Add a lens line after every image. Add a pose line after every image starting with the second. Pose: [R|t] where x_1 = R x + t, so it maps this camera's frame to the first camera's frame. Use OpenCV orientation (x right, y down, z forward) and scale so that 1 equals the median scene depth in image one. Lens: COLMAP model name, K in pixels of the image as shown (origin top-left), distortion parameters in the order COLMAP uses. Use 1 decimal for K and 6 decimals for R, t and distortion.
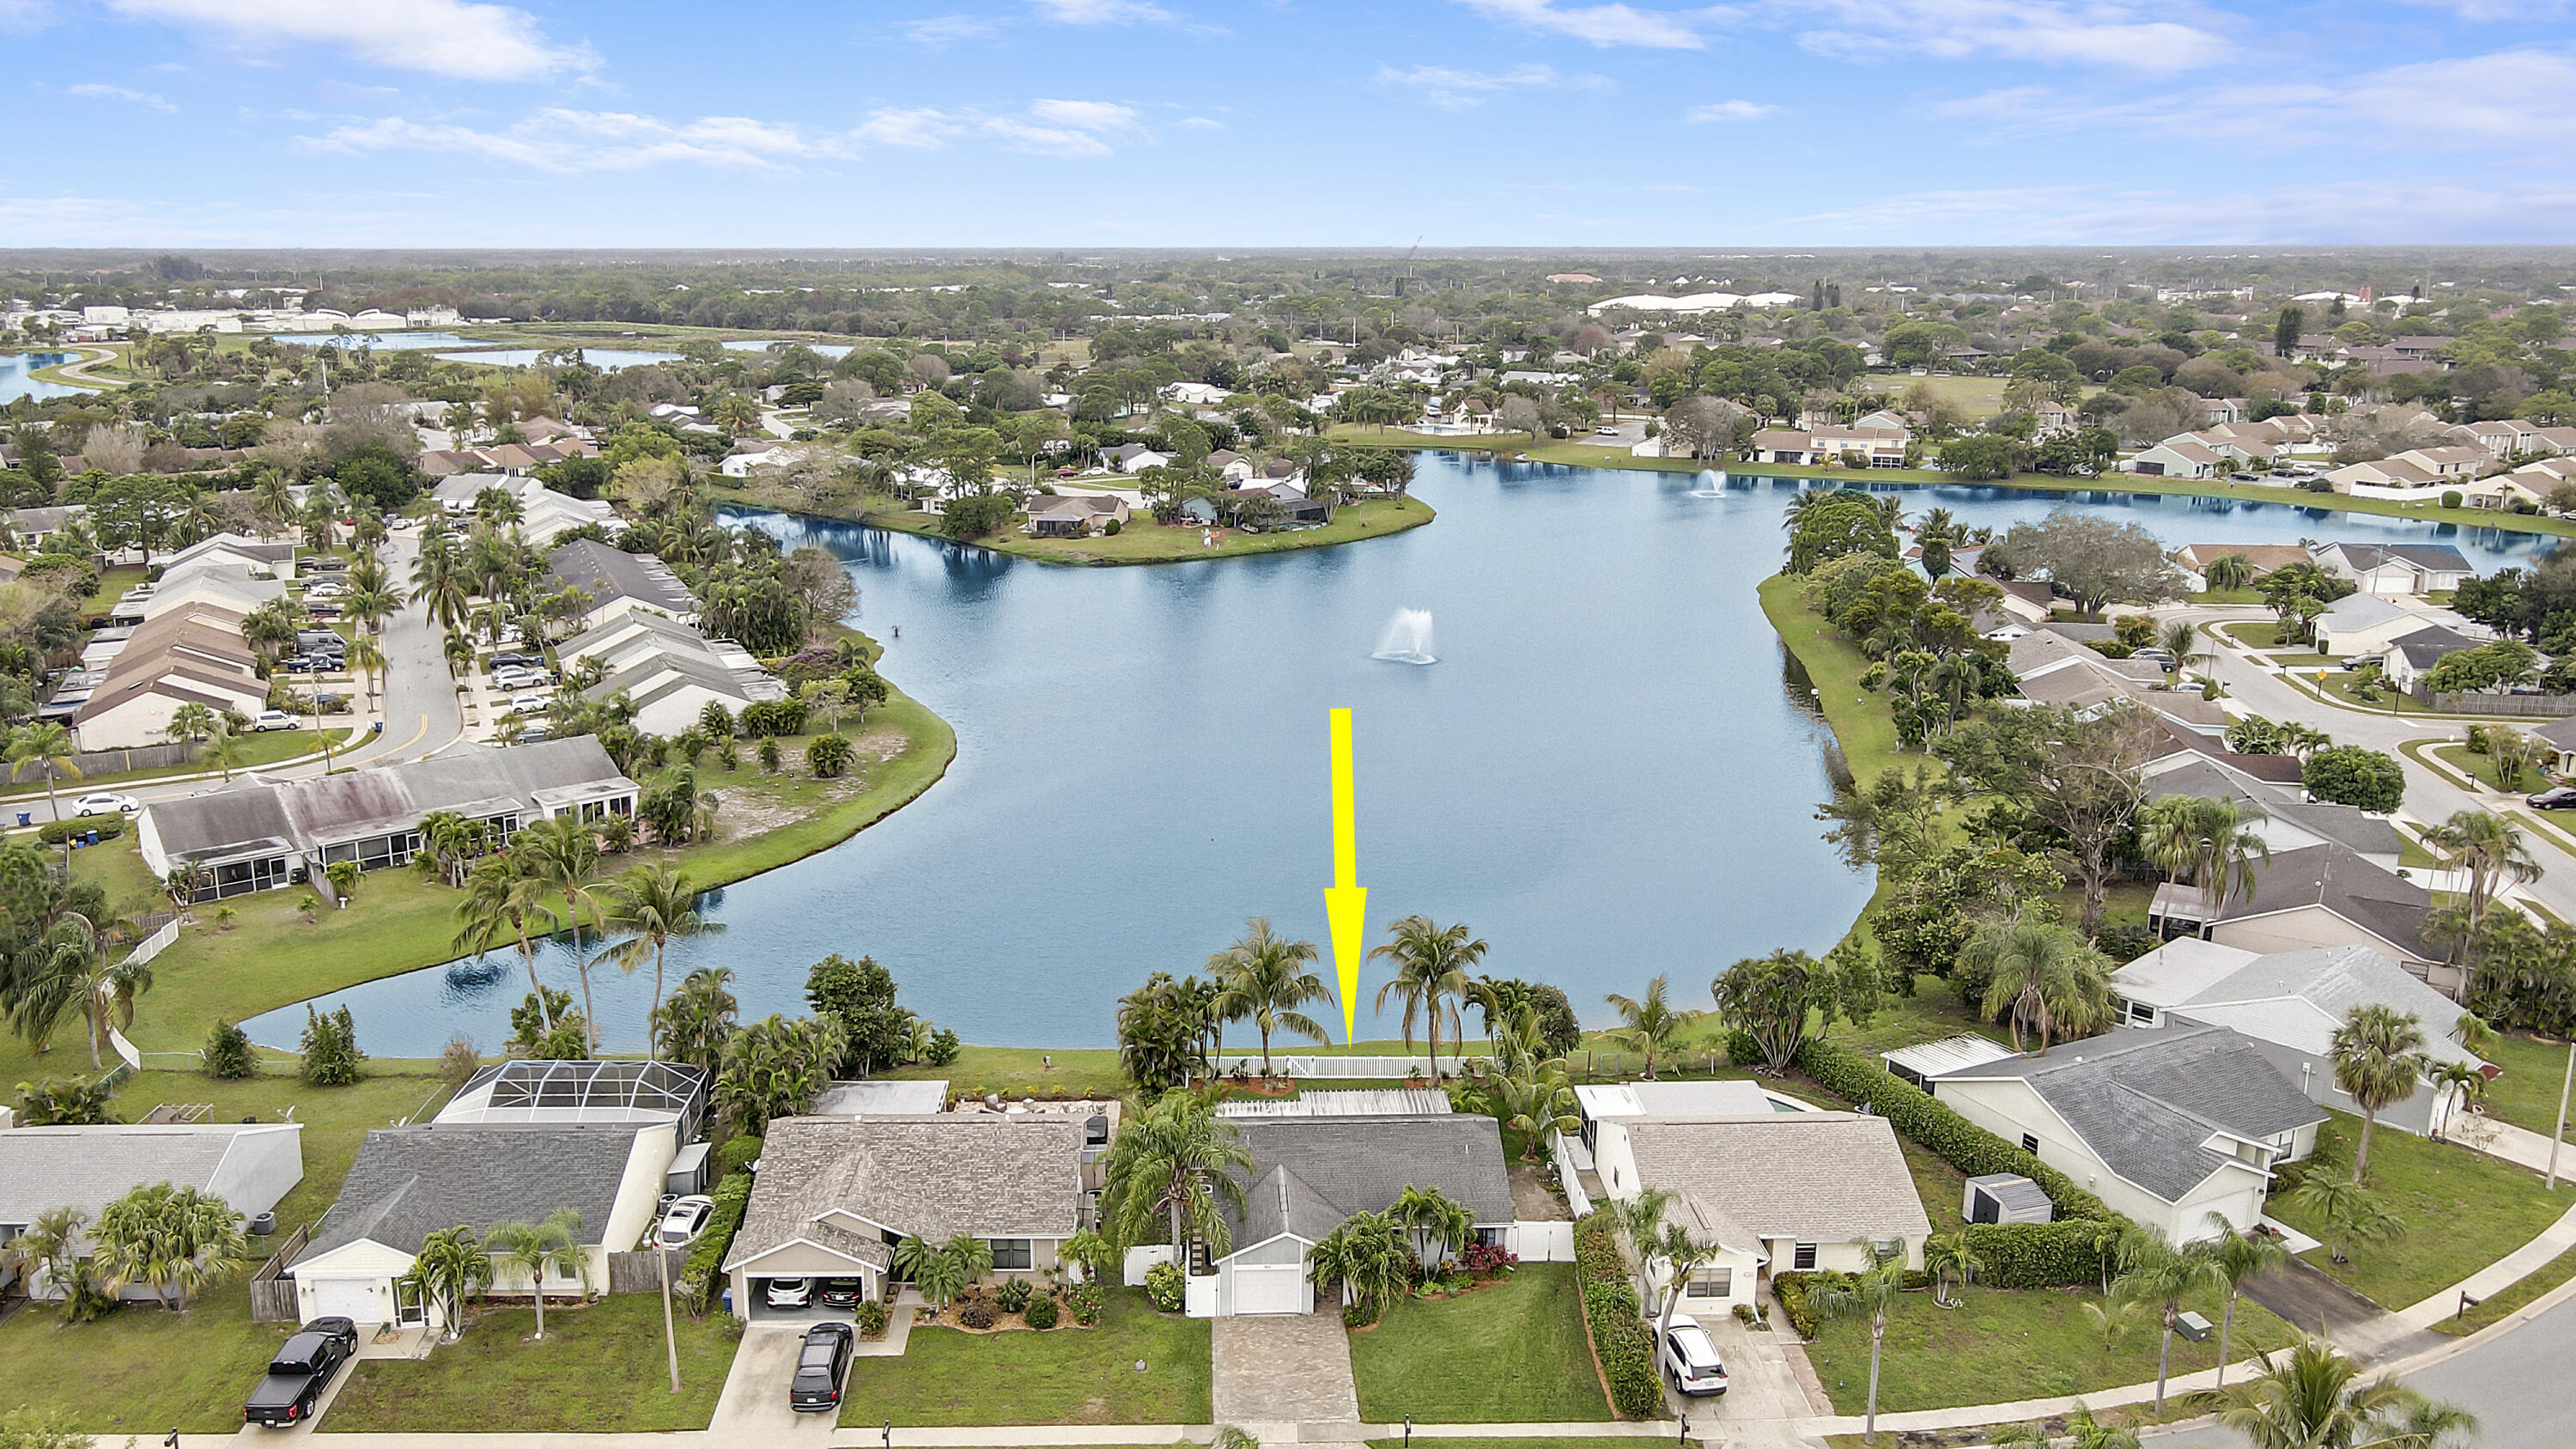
lens RADIAL K [[1913.8, 0, 1288.0], [0, 1913.8, 724.5], [0, 0, 1]] dist [-0.023365, 0.096253]
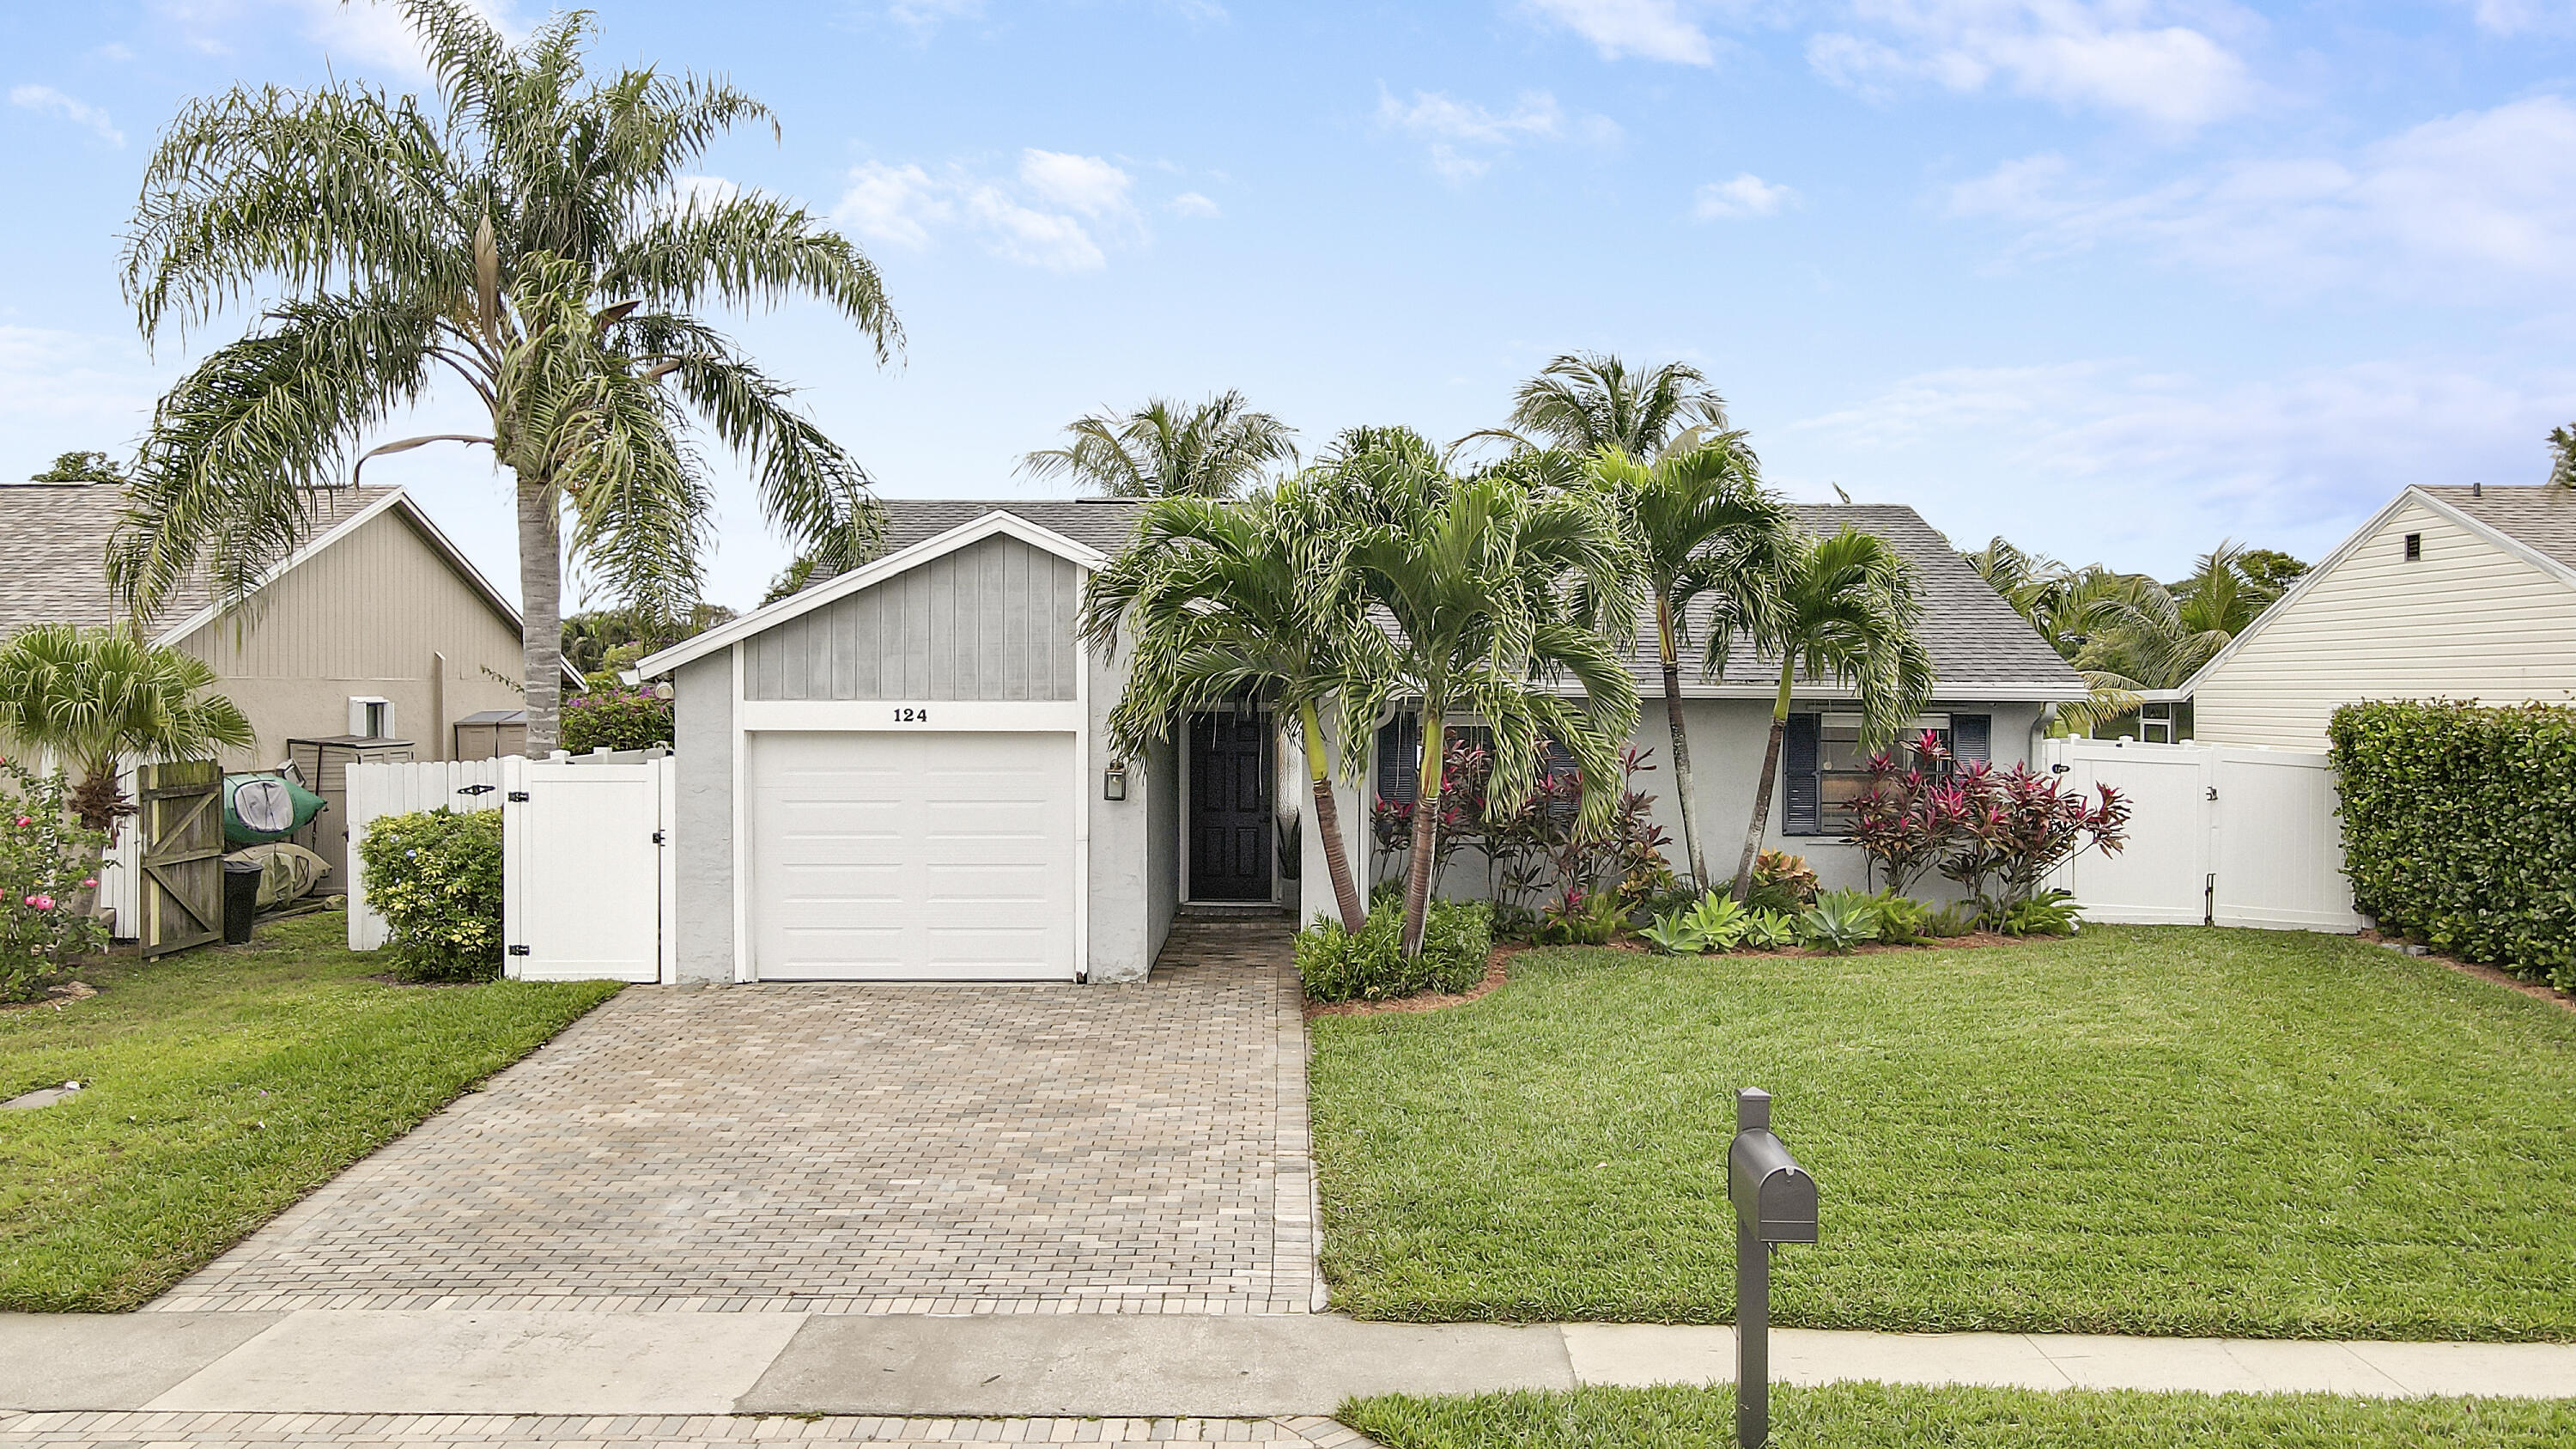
lens RADIAL K [[1908.0, 0, 1283.1], [0, 1908.0, 737.1], [0, 0, 1]] dist [-0.003854, 0.034817]
pose [[0.998375, -0.005858, -0.056686, 0.035295], [-0.006870, 0.975079, -0.221754, 0.298668], [0.056572, 0.221783, 0.973454, 0.732647]]
